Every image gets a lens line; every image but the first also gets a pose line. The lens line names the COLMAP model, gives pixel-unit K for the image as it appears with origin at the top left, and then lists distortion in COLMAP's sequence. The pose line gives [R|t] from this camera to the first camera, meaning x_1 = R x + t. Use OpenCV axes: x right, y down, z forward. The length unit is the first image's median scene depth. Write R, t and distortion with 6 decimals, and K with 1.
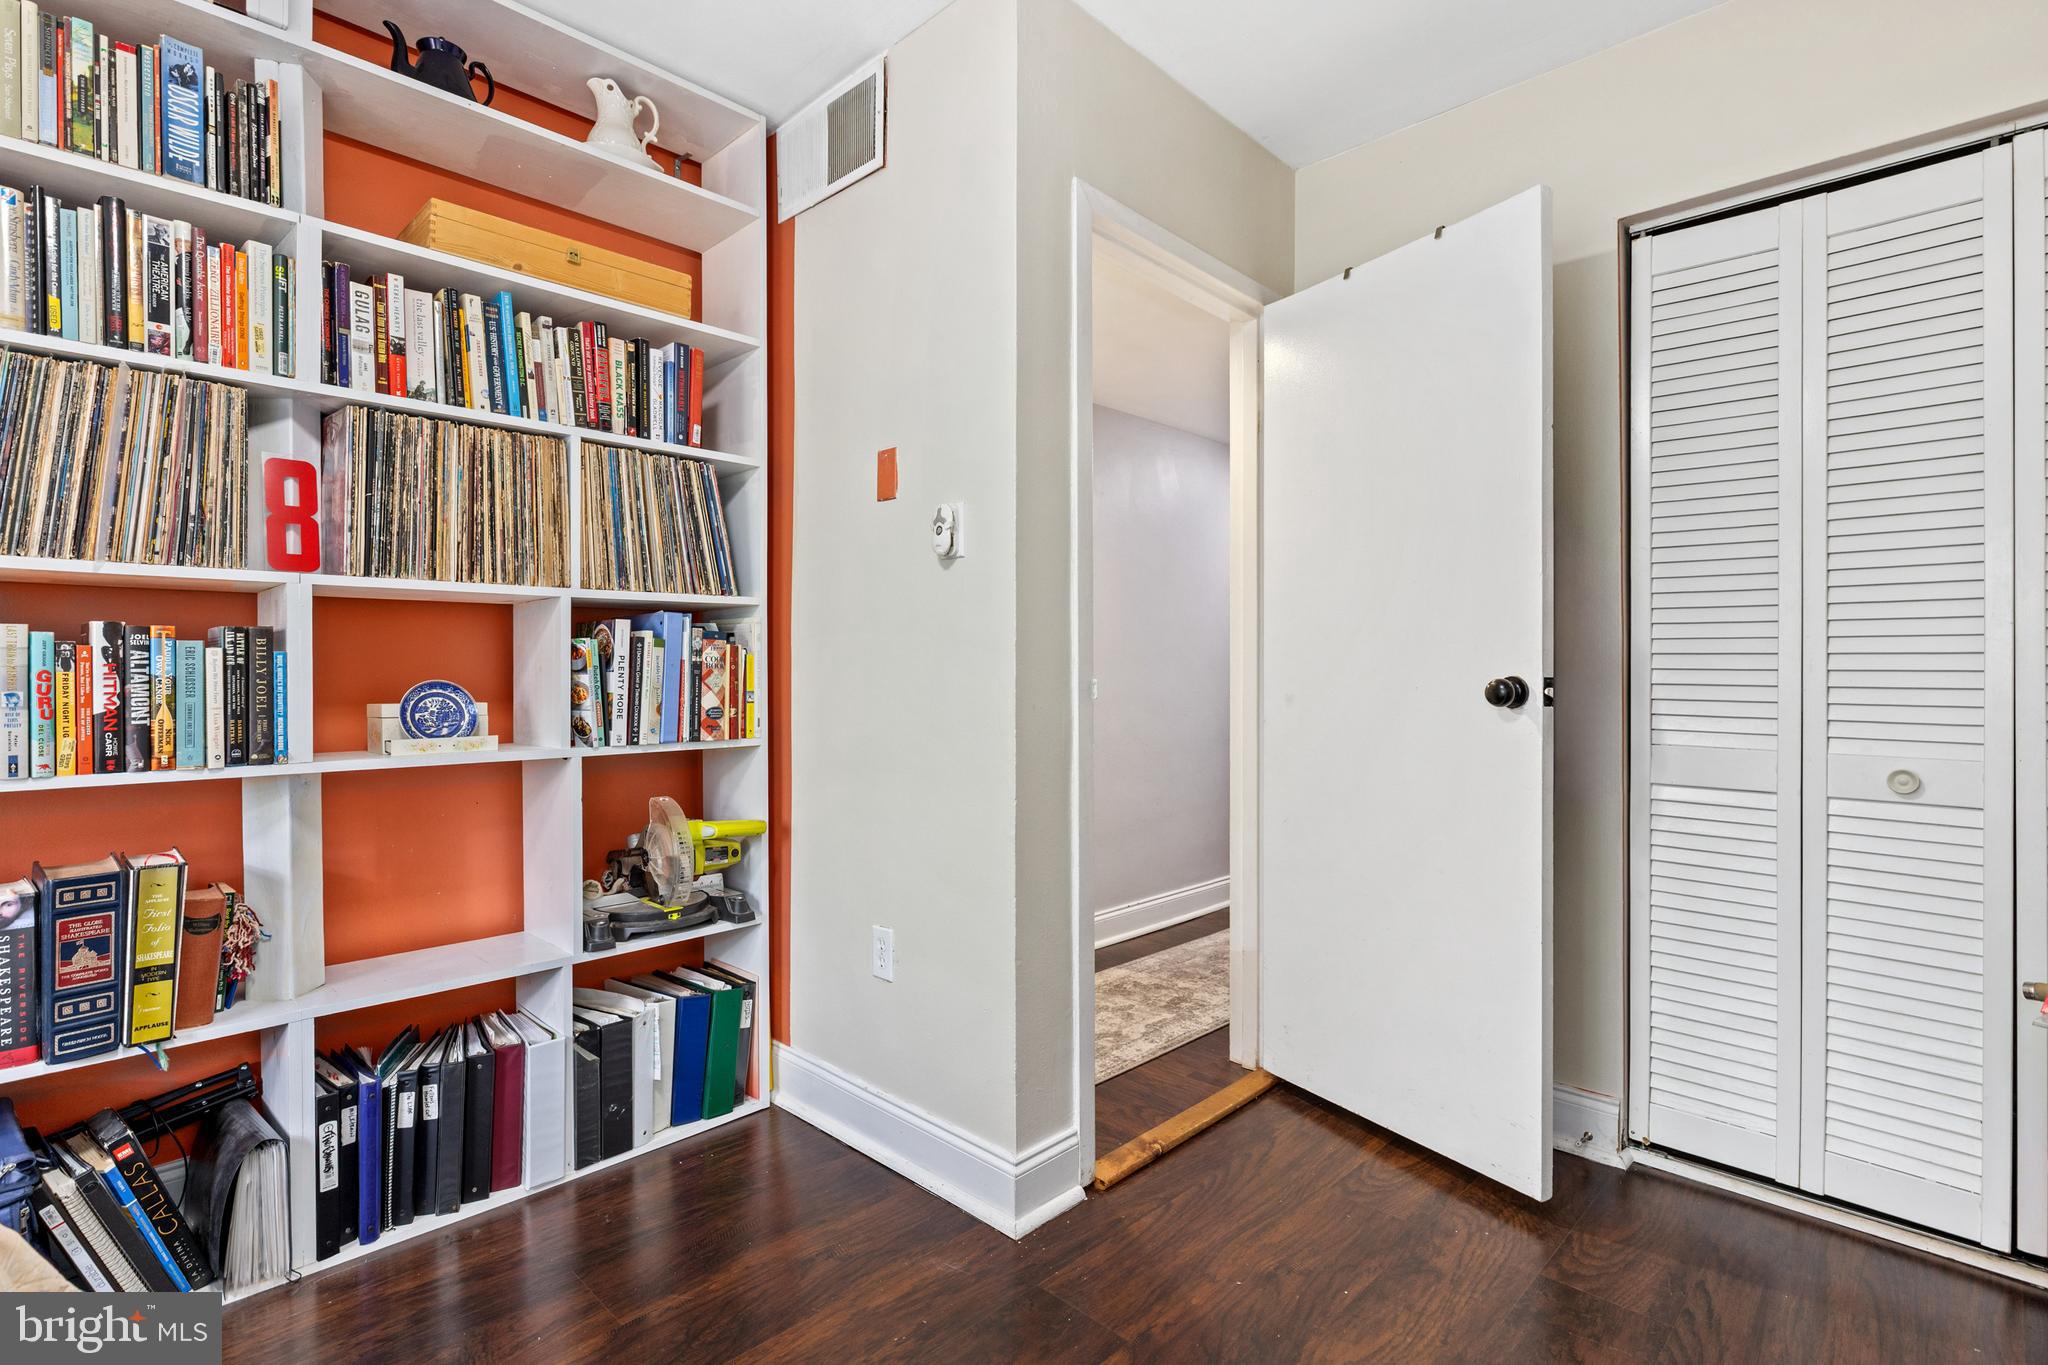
lens RADIAL K [[976.1, 0, 1023.6], [0, 976.1, 684.5], [0, 0, 1]] dist [-0.009197, 0.003665]
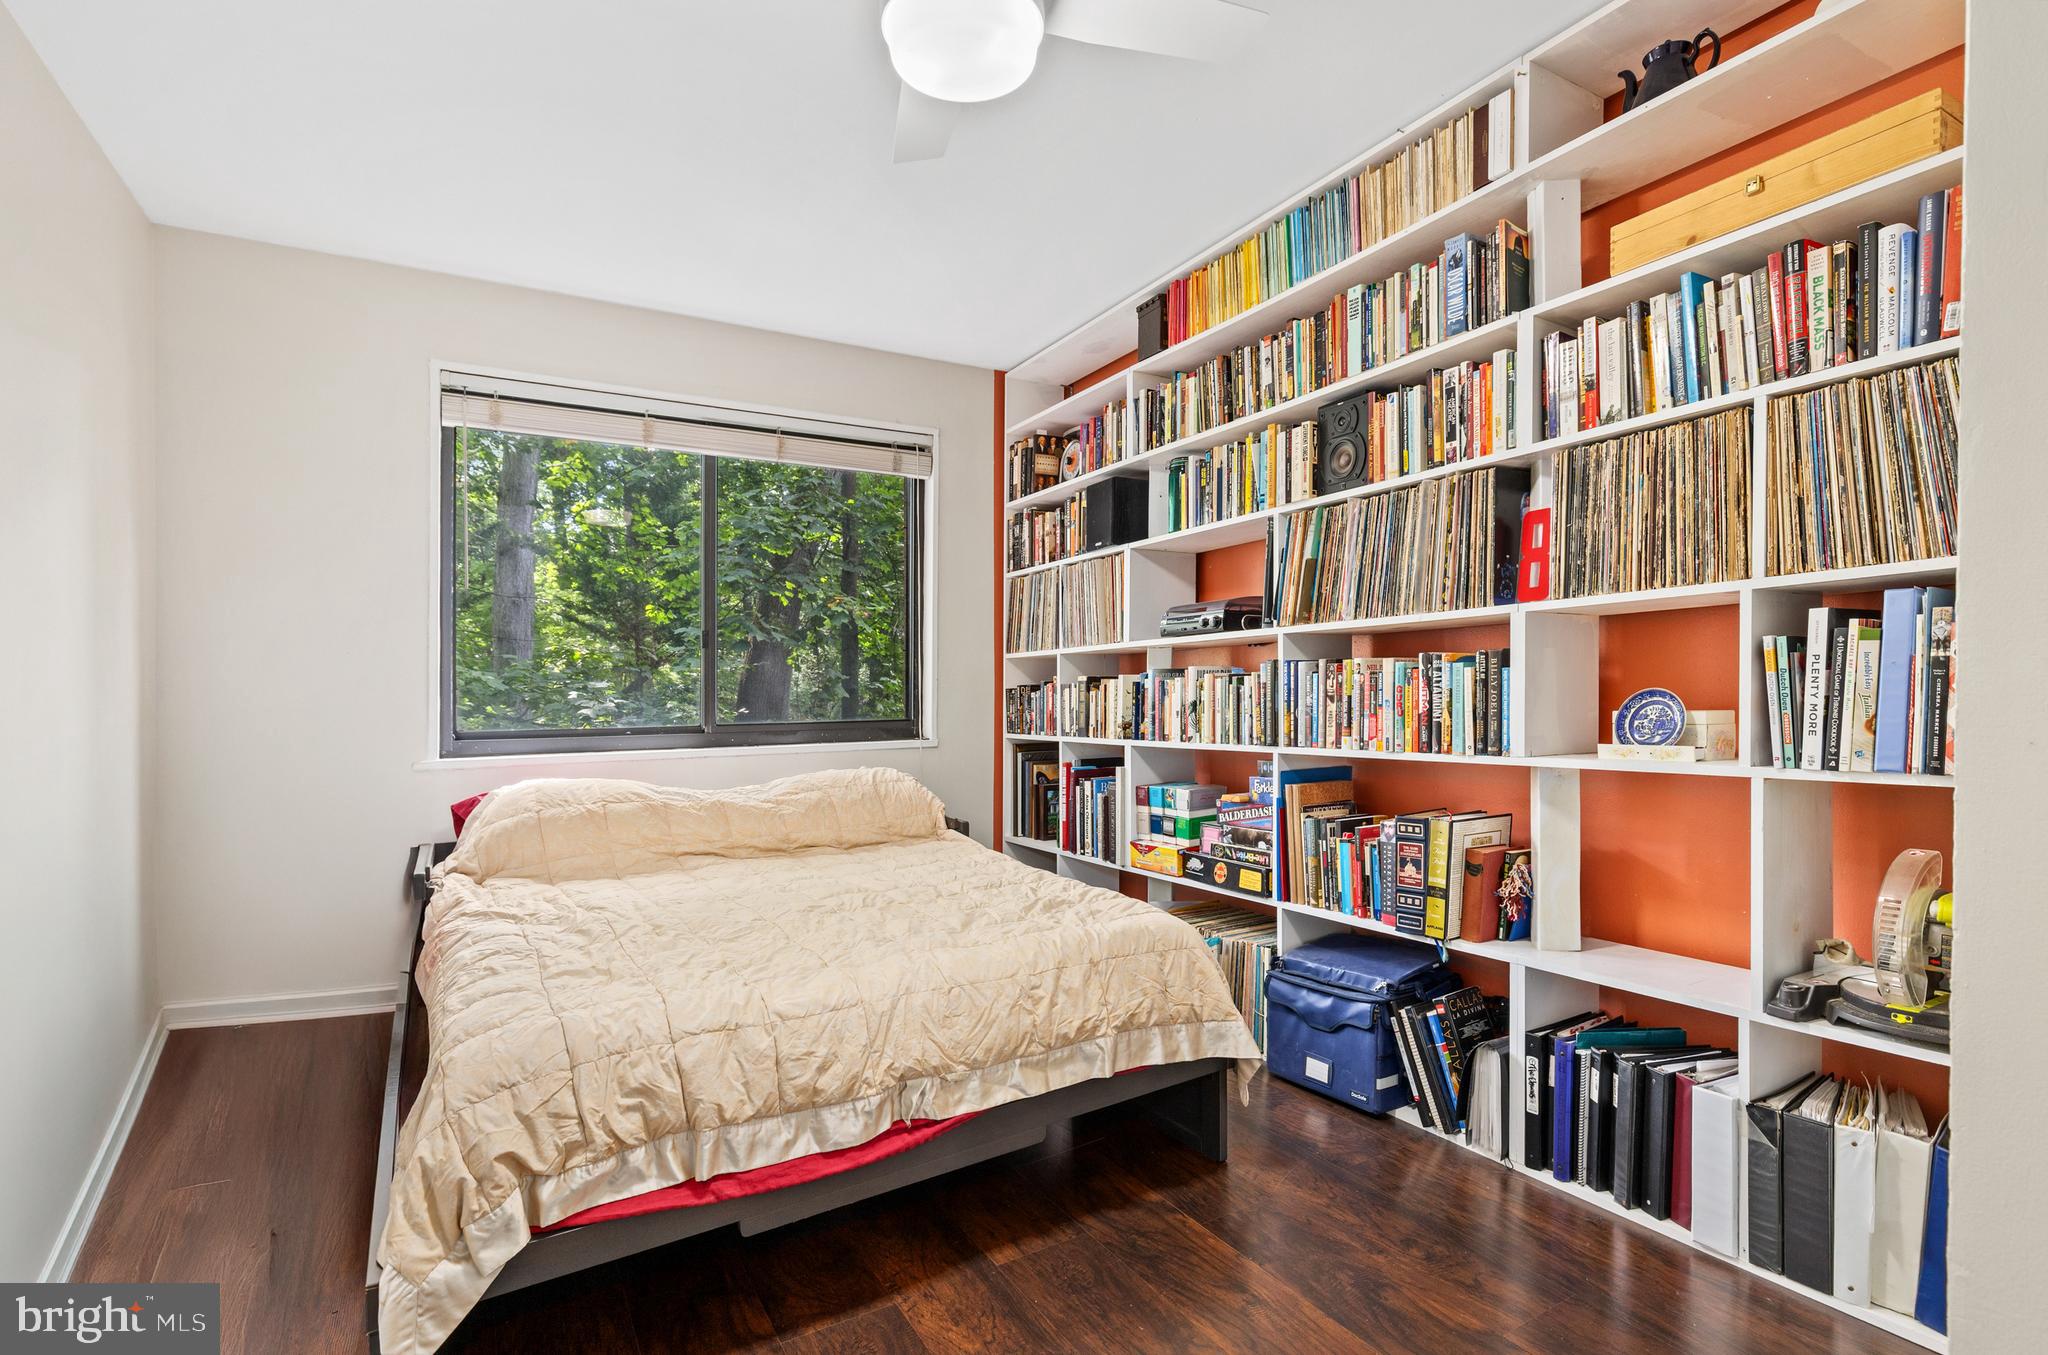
lens RADIAL K [[976.1, 0, 1018.6], [0, 976.1, 690.0], [0, 0, 1]] dist [-0.009197, 0.003665]
pose [[-0.277881, -0.002641, -0.960612, 0.566801], [0.010788, 0.999925, -0.005869, -0.003926], [0.960555, -0.011994, -0.277831, 0.664446]]
